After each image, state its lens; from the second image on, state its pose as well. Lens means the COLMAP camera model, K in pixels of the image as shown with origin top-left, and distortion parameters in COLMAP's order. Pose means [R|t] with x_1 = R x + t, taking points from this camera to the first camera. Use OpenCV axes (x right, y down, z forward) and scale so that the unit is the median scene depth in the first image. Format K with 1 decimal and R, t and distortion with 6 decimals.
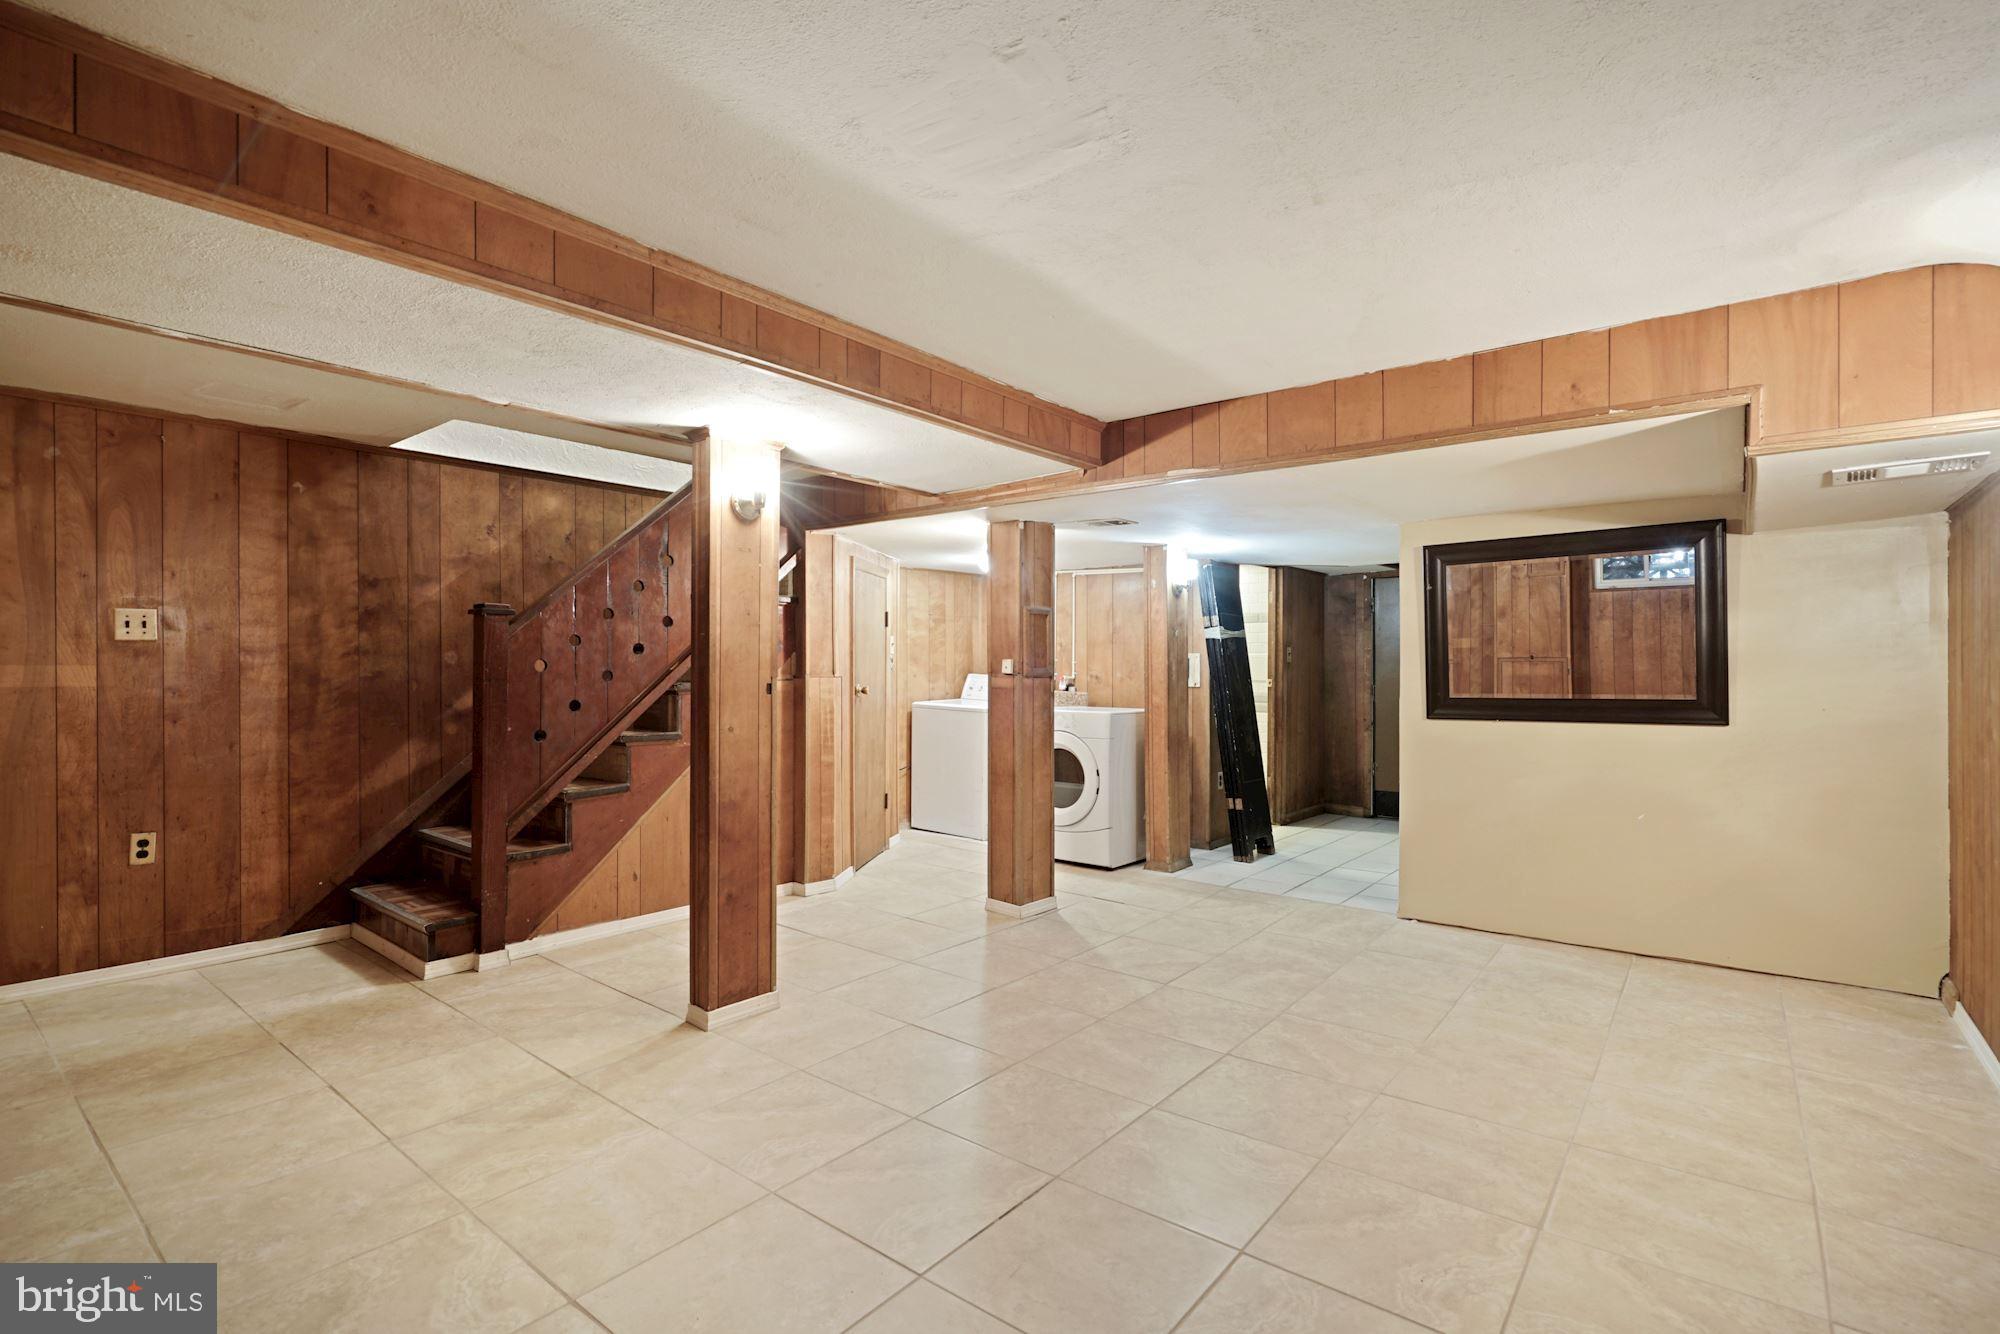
lens RADIAL K [[921.7, 0, 1001.6], [0, 921.7, 672.4], [0, 0, 1]] dist [0.002406, 0.001955]
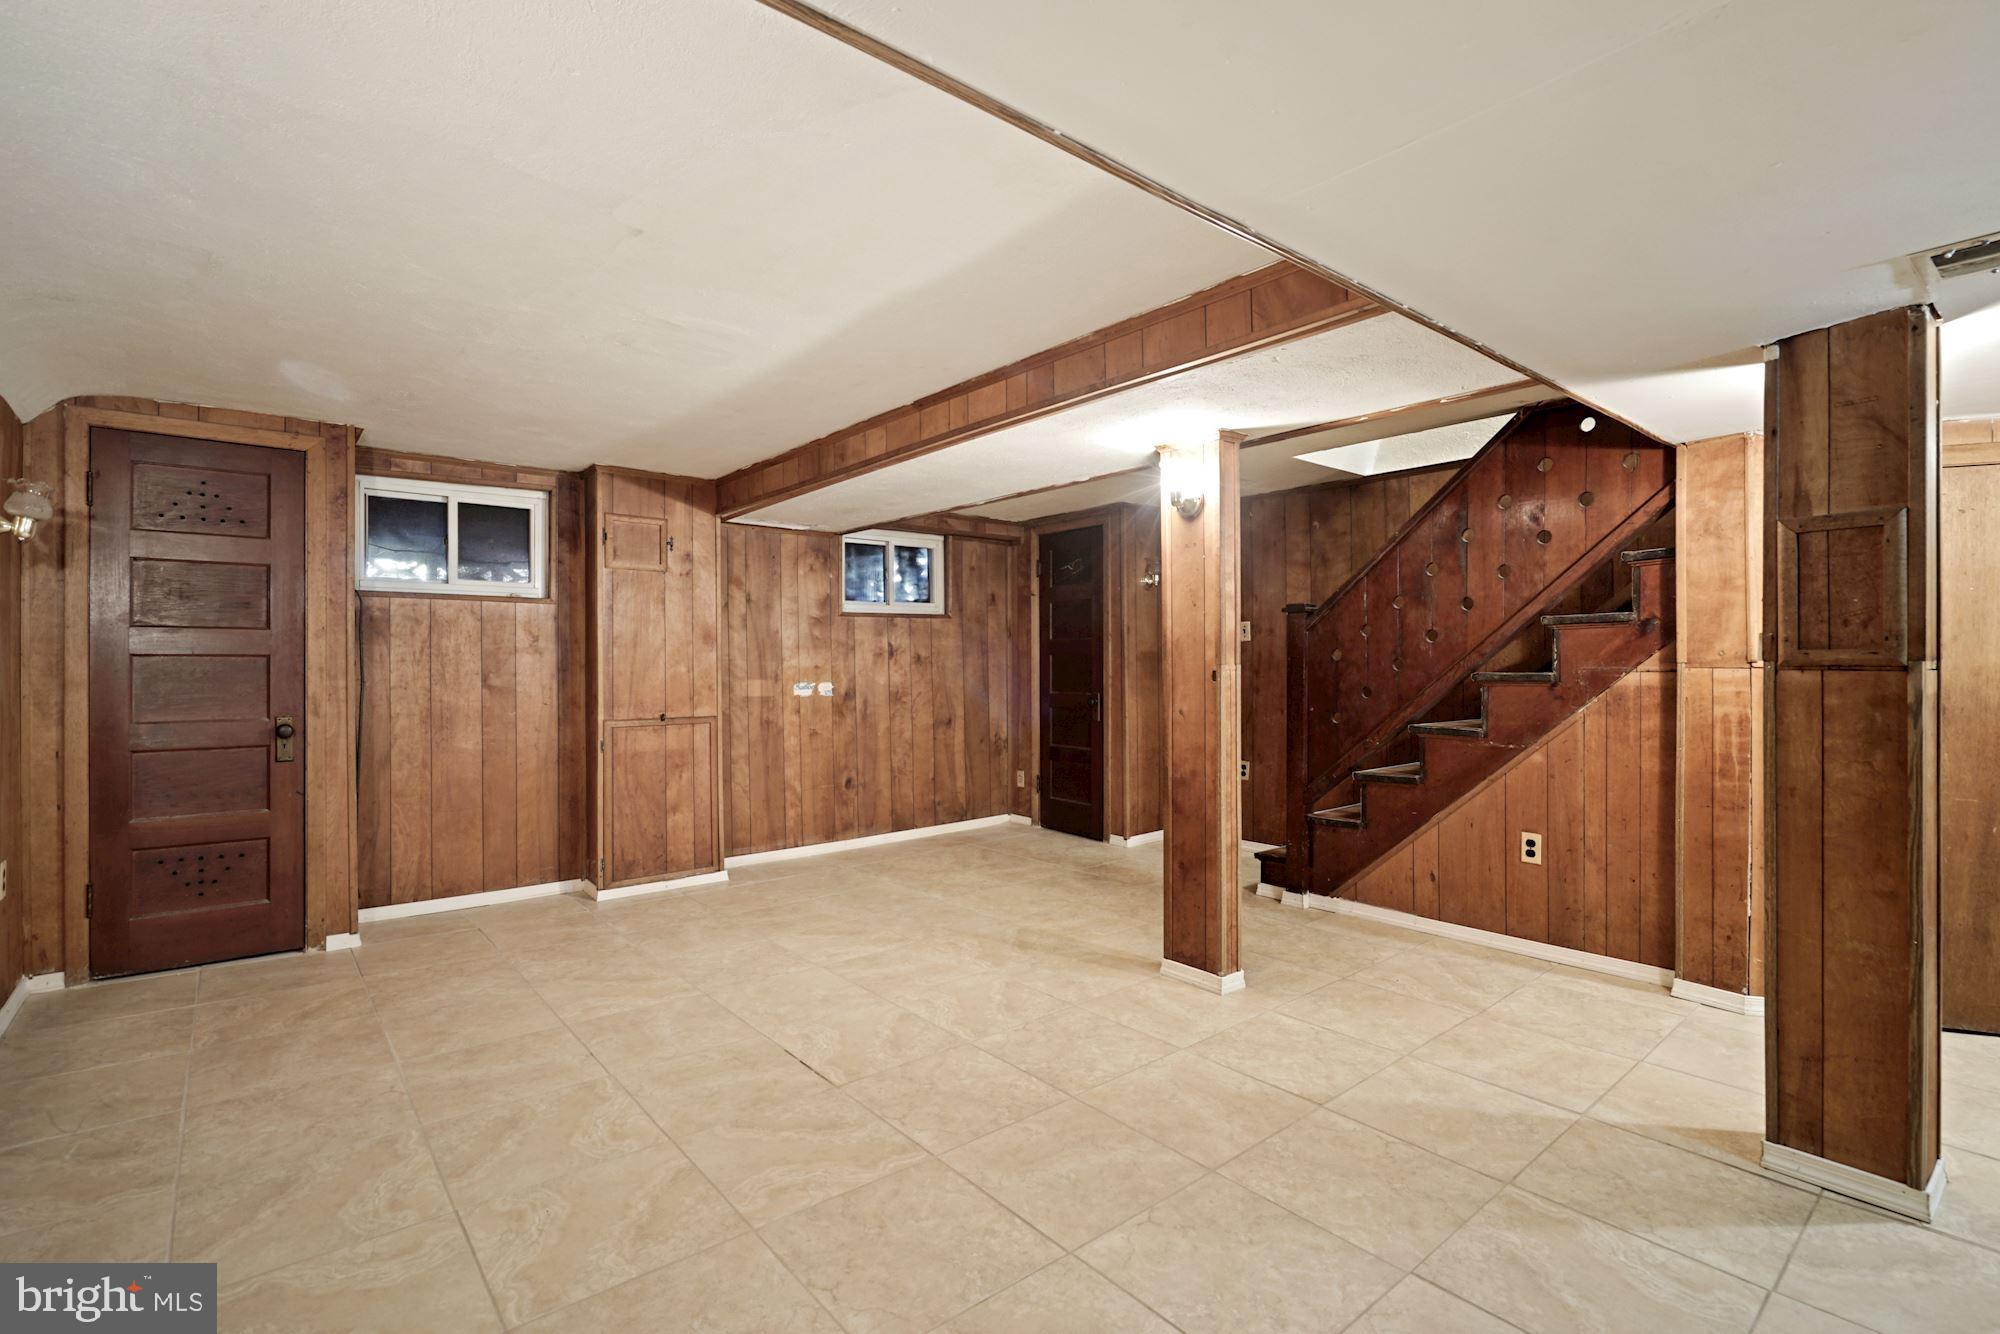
lens RADIAL K [[921.7, 0, 1000.4], [0, 921.7, 662.1], [0, 0, 1]] dist [0.002406, 0.001955]
pose [[-0.190989, -0.000571, -0.981592, 0.677789], [0.000210, 1.000000, -0.000623, 0.002357], [0.981592, -0.000325, -0.190989, 0.823840]]
